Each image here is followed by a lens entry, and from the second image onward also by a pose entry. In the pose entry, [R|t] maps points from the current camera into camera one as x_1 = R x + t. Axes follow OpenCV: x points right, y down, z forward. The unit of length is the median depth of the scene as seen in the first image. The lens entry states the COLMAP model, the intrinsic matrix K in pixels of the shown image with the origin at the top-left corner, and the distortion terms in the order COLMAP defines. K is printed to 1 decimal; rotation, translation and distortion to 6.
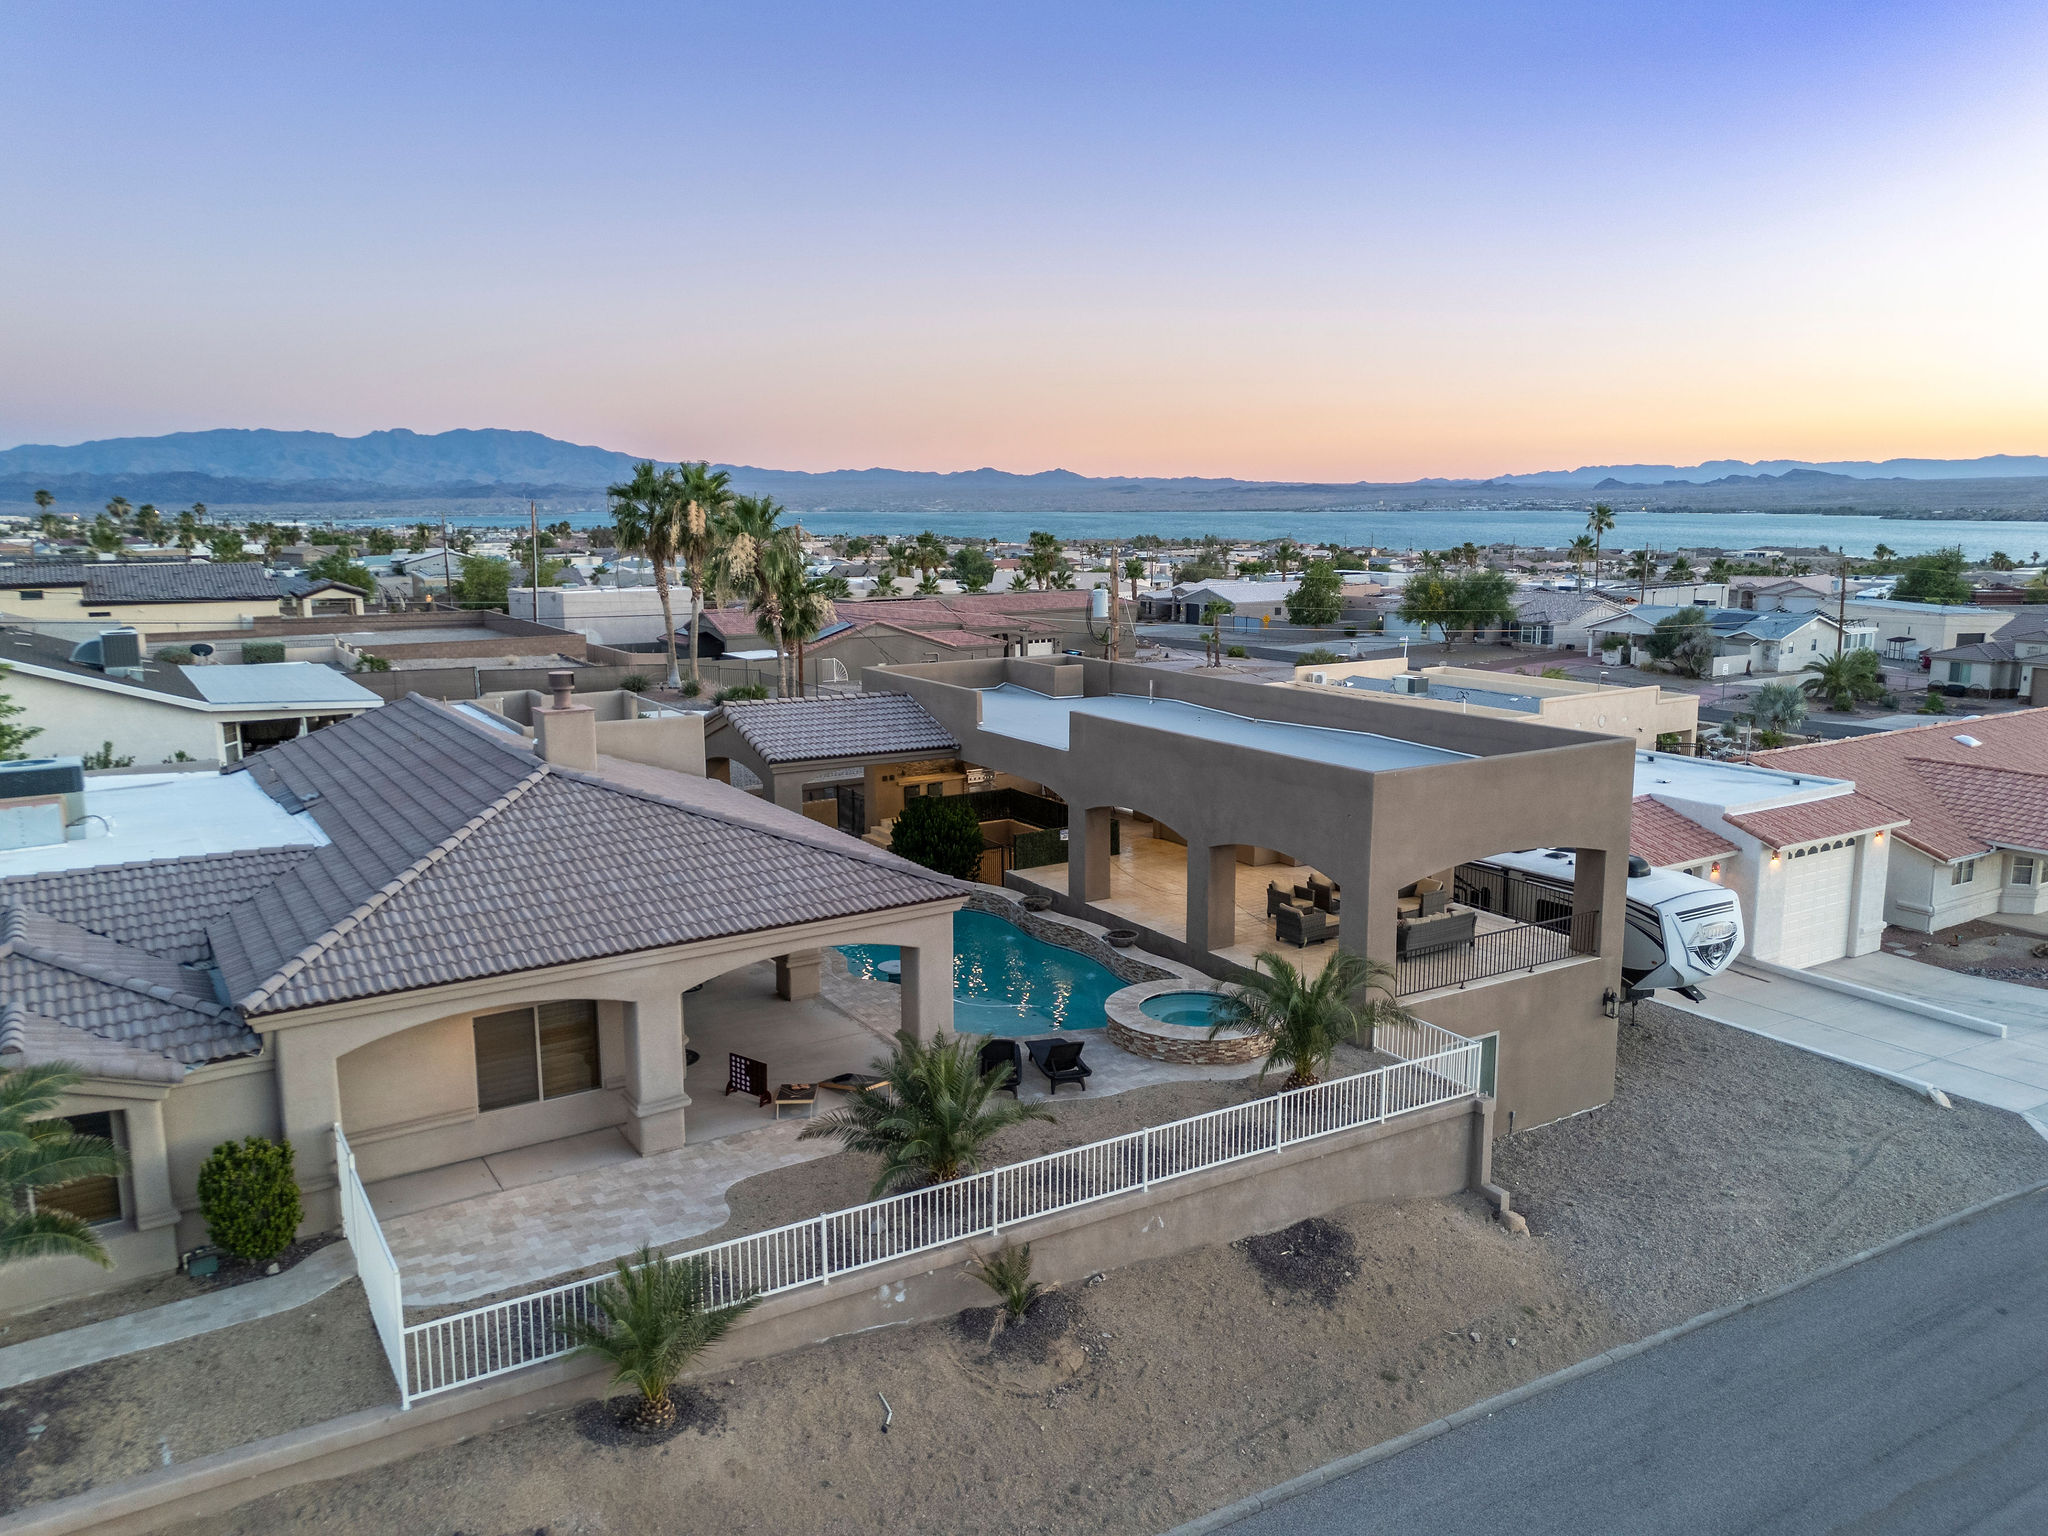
lens RADIAL K [[1512.6, 0, 1016.8], [0, 1512.6, 770.0], [0, 0, 1]] dist [0.067057, -0.046675]
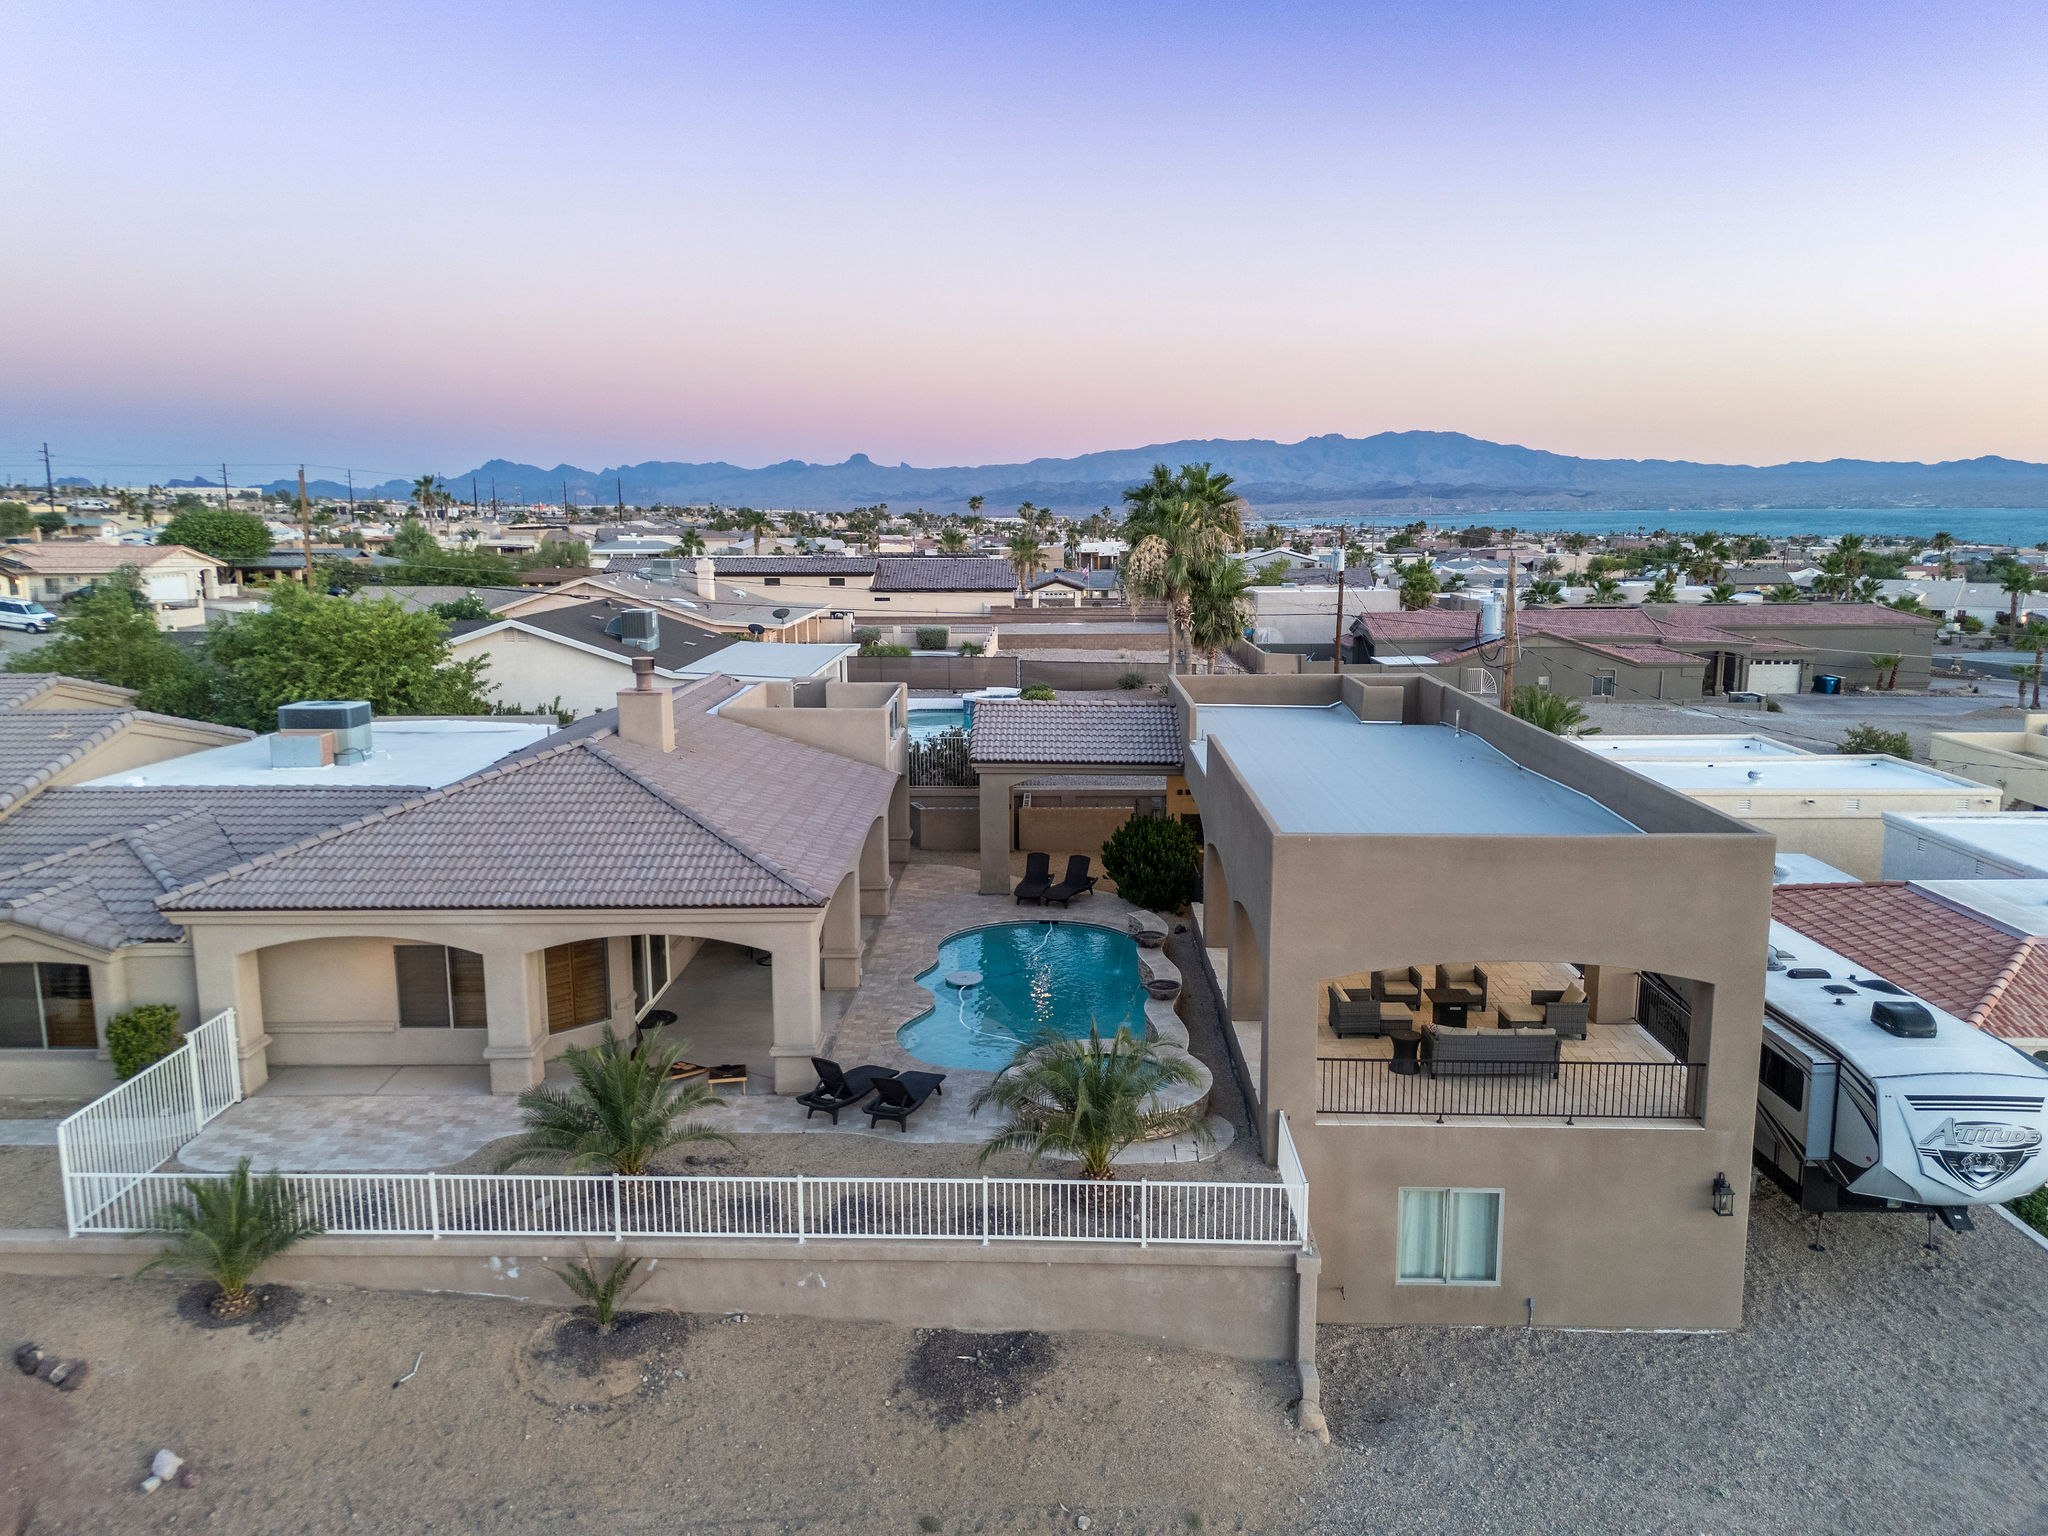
lens RADIAL K [[1512.6, 0, 1016.8], [0, 1512.6, 770.0], [0, 0, 1]] dist [0.067057, -0.046675]
pose [[0.833280, 0.095325, -0.544571, 0.486720], [-0.095189, 0.995050, 0.028527, -0.036447], [0.544595, 0.028066, 0.838230, 0.201877]]
